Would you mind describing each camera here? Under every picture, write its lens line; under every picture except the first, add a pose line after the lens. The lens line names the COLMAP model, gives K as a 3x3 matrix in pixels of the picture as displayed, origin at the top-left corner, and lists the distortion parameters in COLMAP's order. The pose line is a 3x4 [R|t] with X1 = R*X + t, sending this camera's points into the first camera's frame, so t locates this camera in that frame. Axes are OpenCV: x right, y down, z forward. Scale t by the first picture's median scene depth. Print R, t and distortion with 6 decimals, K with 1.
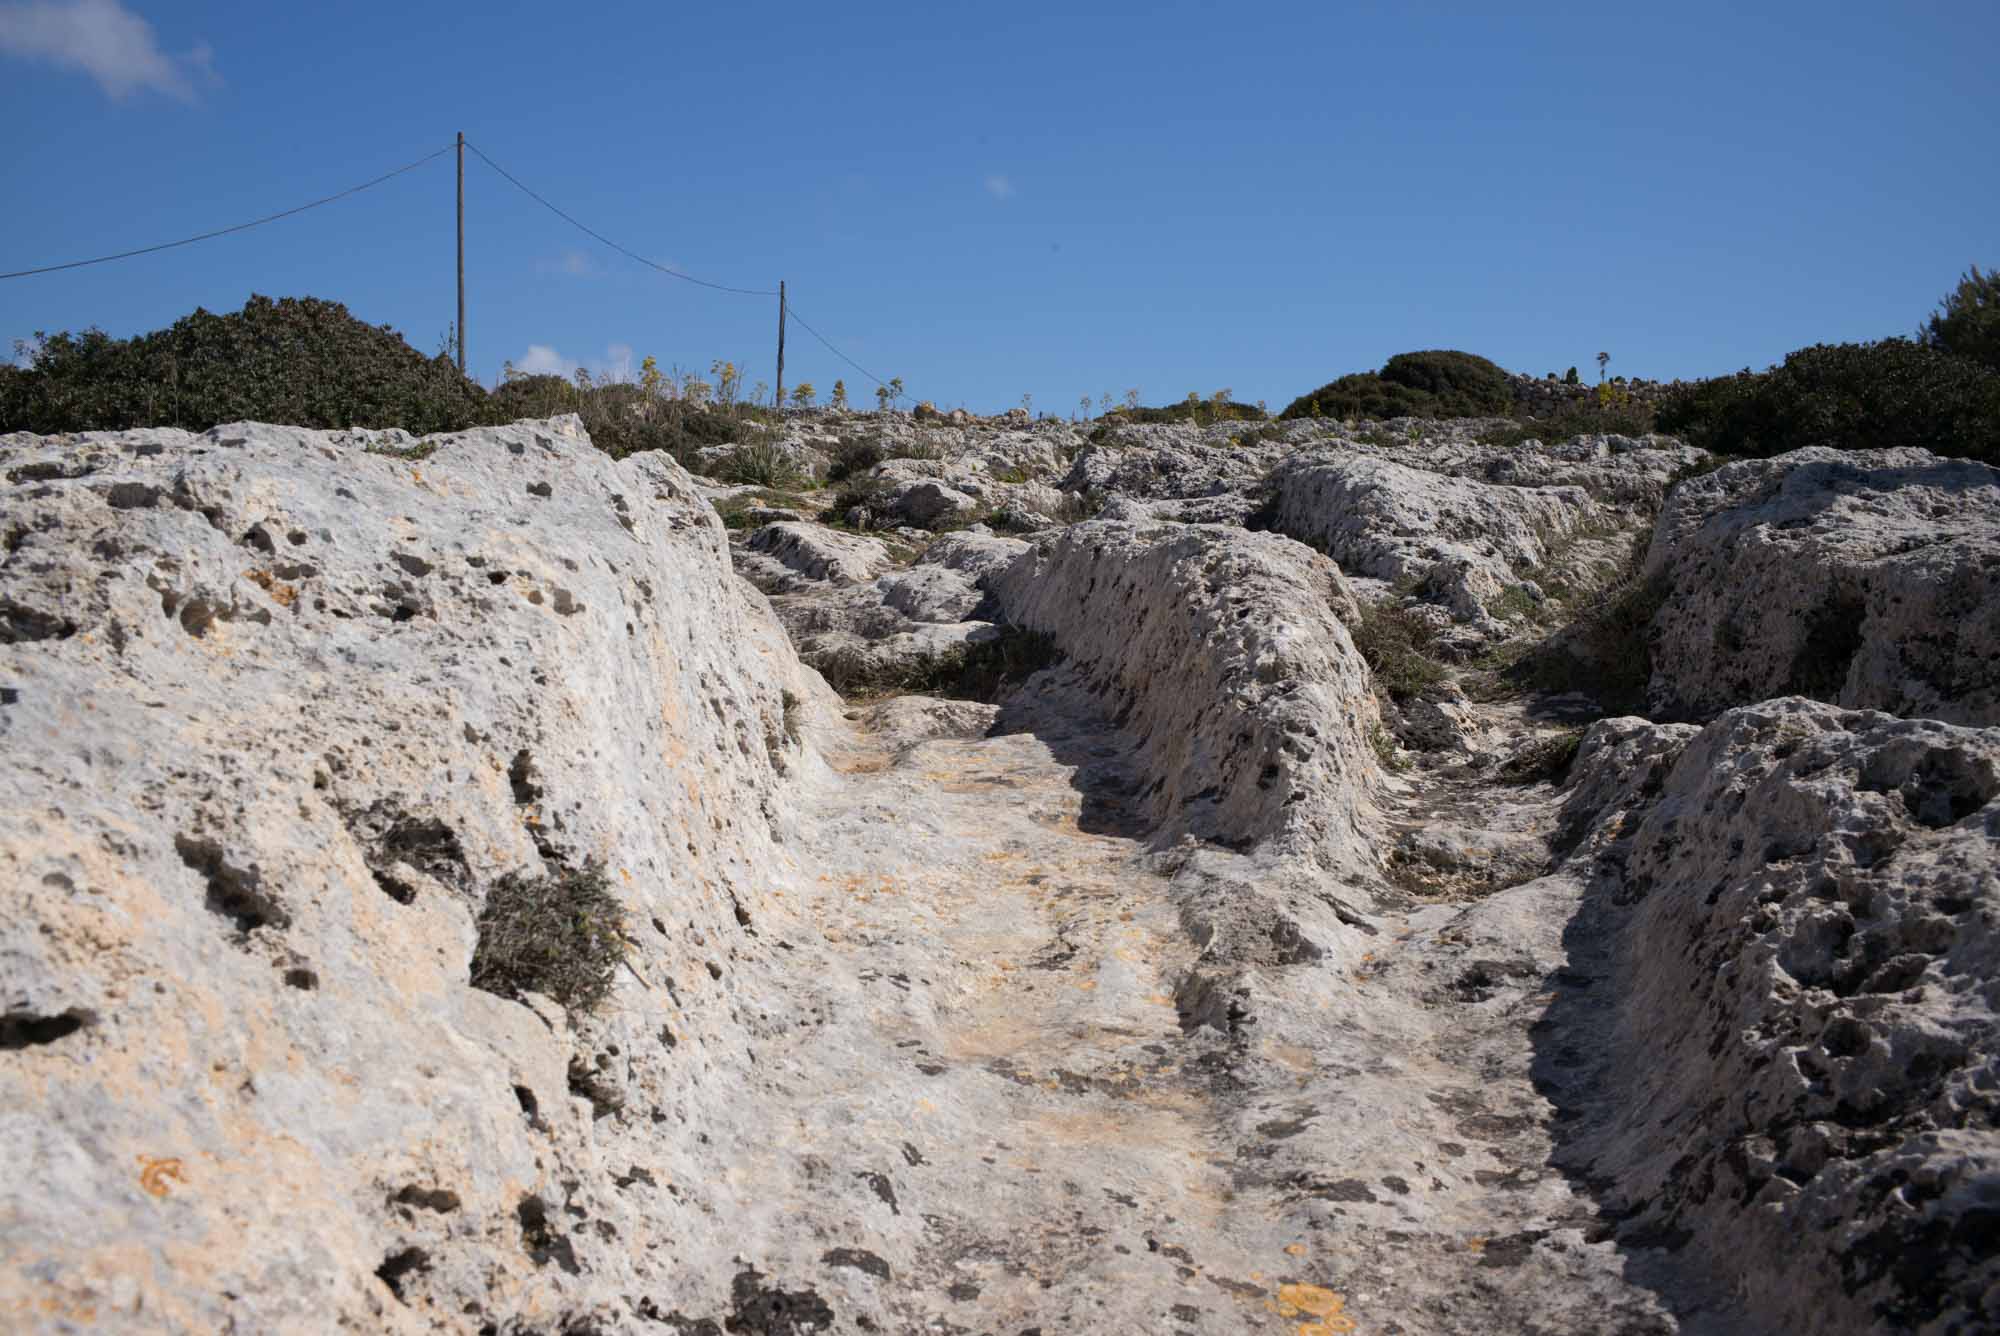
lens RADIAL K [[1972.0, 0, 1002.5], [0, 1972.0, 663.2], [0, 0, 1]] dist [0.013316, 0.000000]
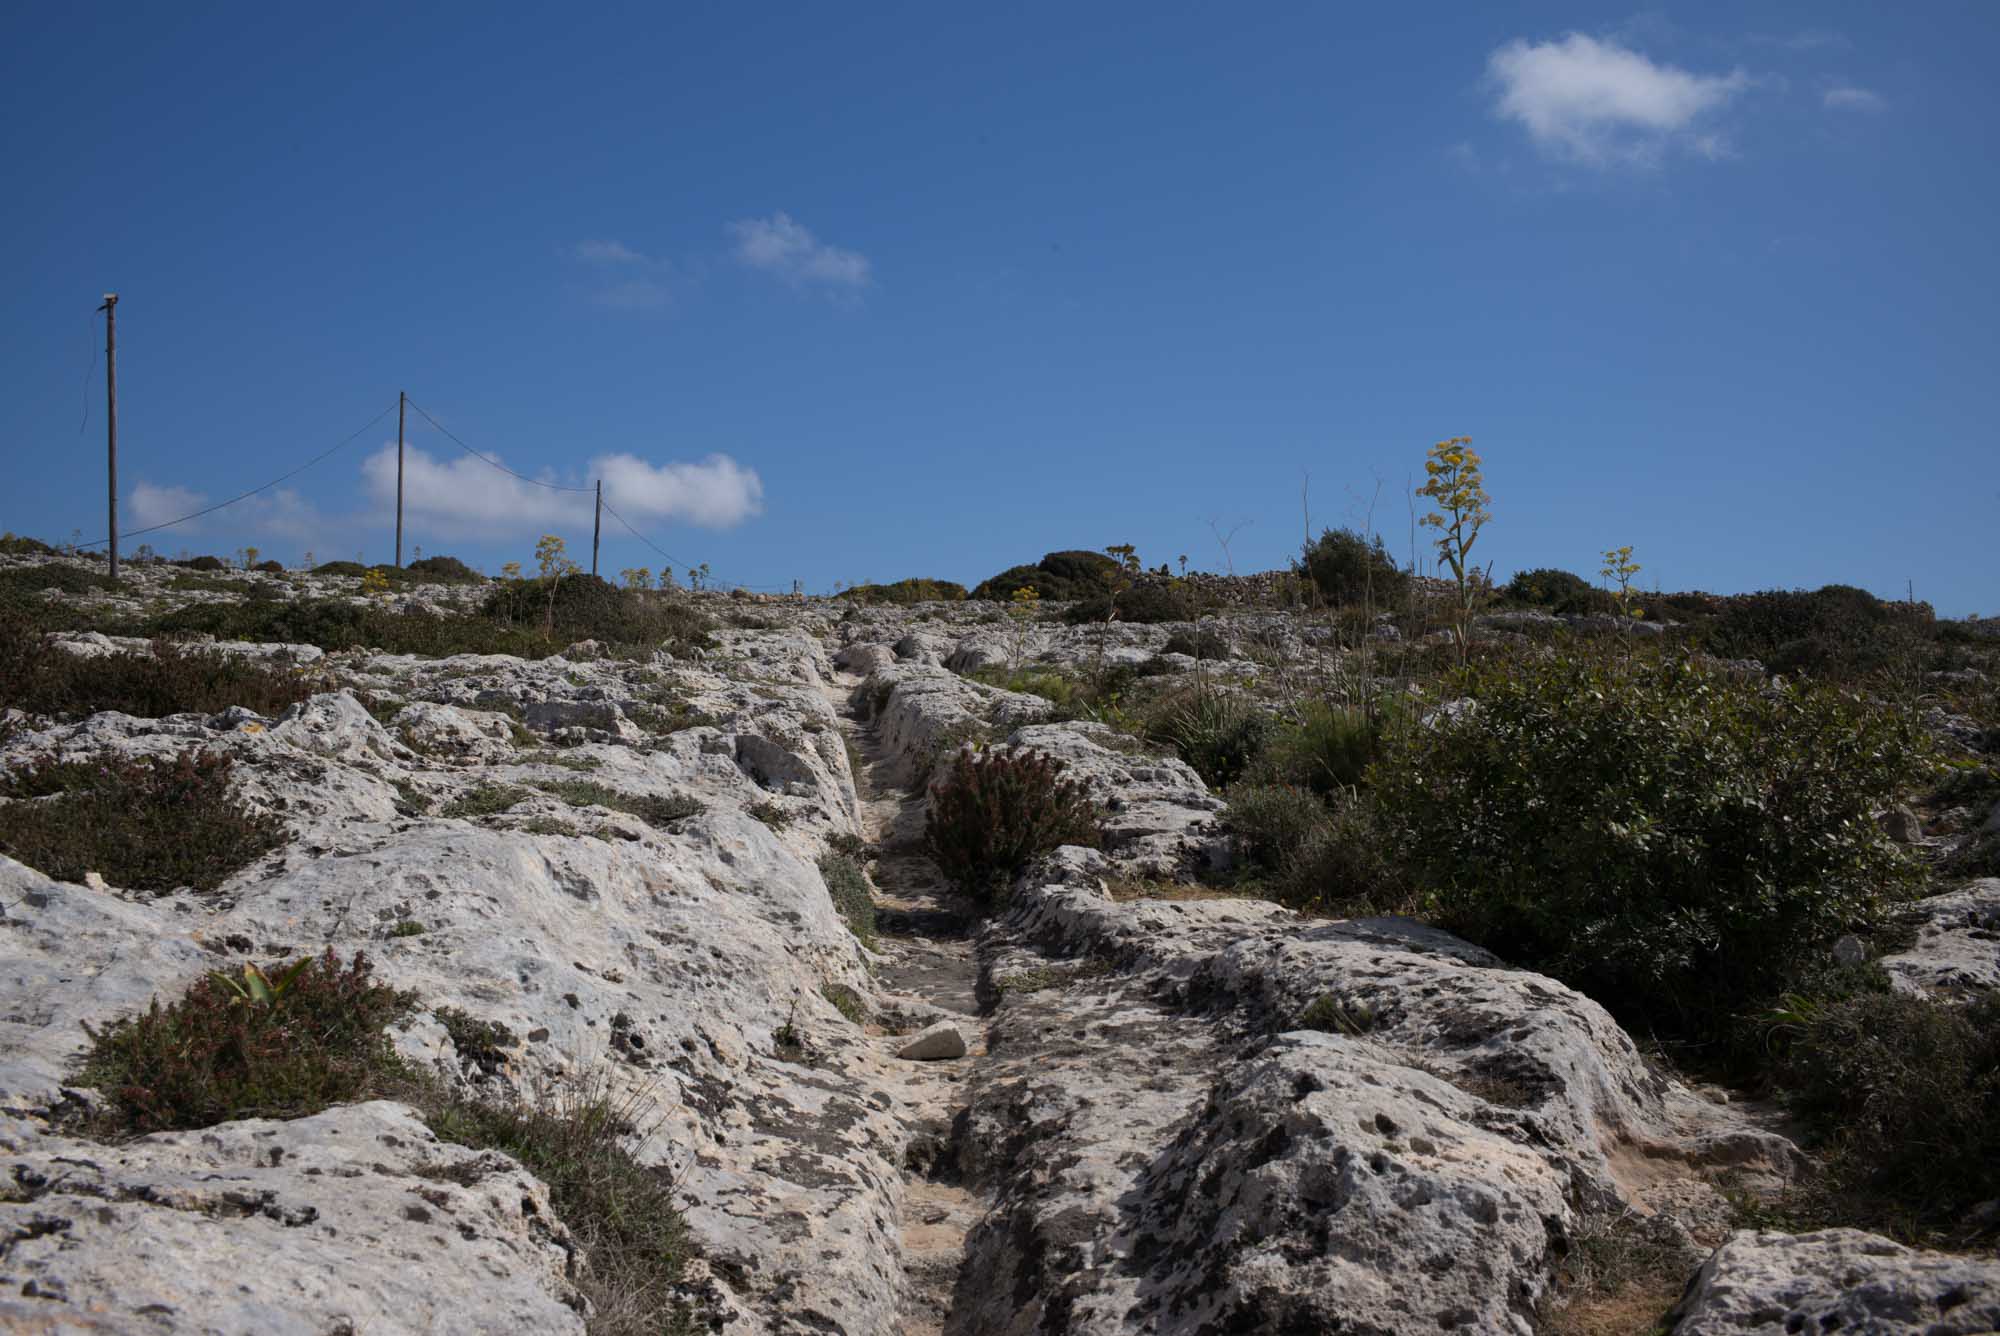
lens RADIAL K [[1972.0, 0, 1001.6], [0, 1972.0, 664.0], [0, 0, 1]] dist [0.013316, 0.000000]
pose [[0.991558, 0.007697, 0.129434, -0.115986], [0.002392, 0.996981, -0.077613, 0.185823], [-0.129640, 0.077268, 0.988546, -2.073925]]
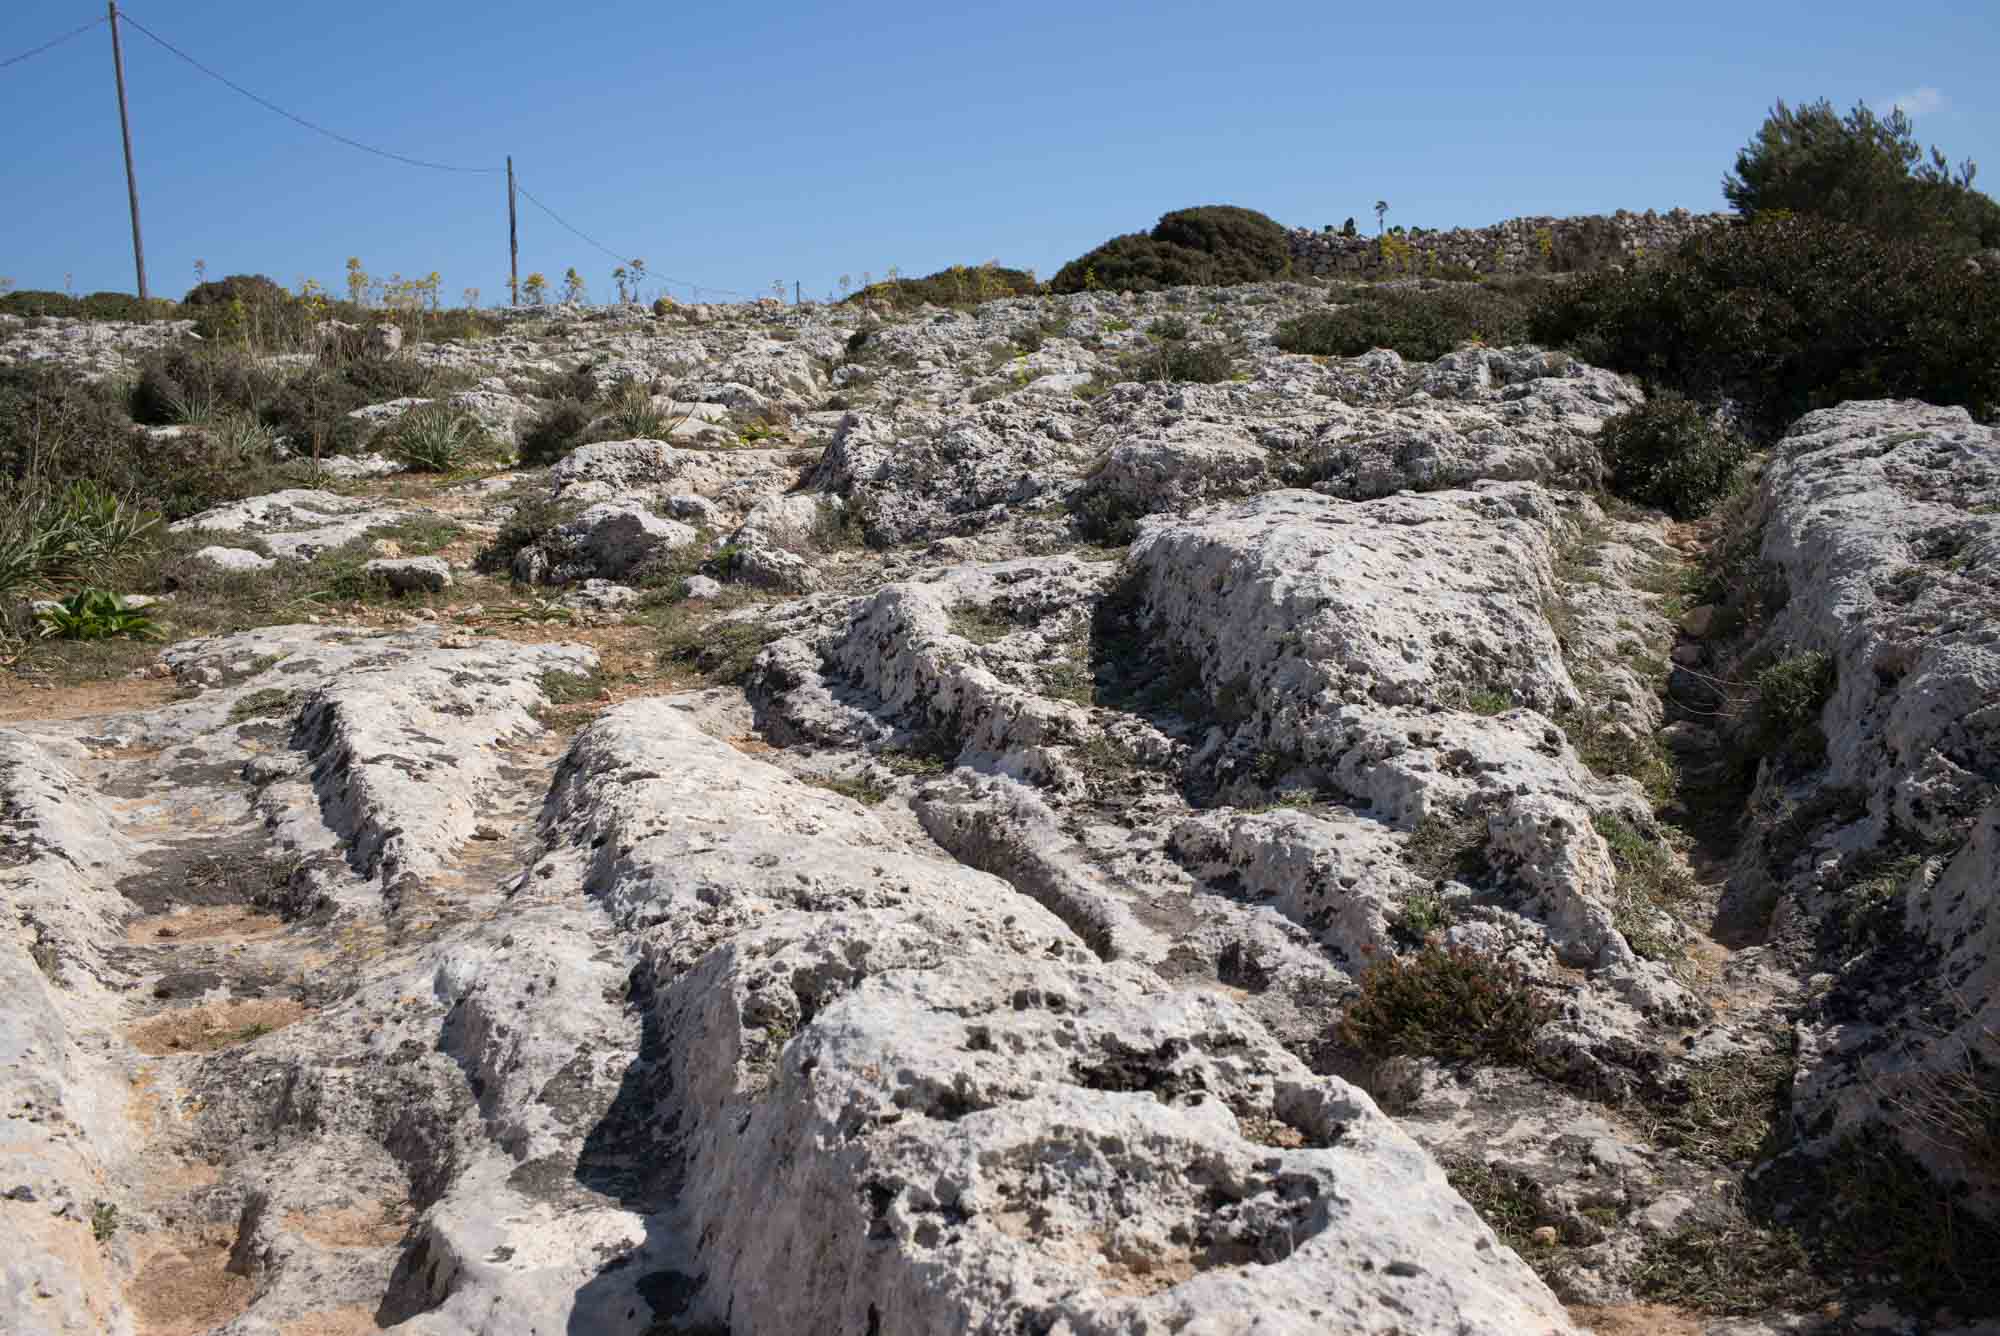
lens RADIAL K [[1972.0, 0, 994.0], [0, 1972.0, 680.4], [0, 0, 1]] dist [0.013316, 0.000000]
pose [[0.992219, -0.069347, 0.103409, 0.015082], [0.061010, 0.994786, 0.081725, -0.073906], [-0.108537, -0.074780, 0.991276, 0.252215]]
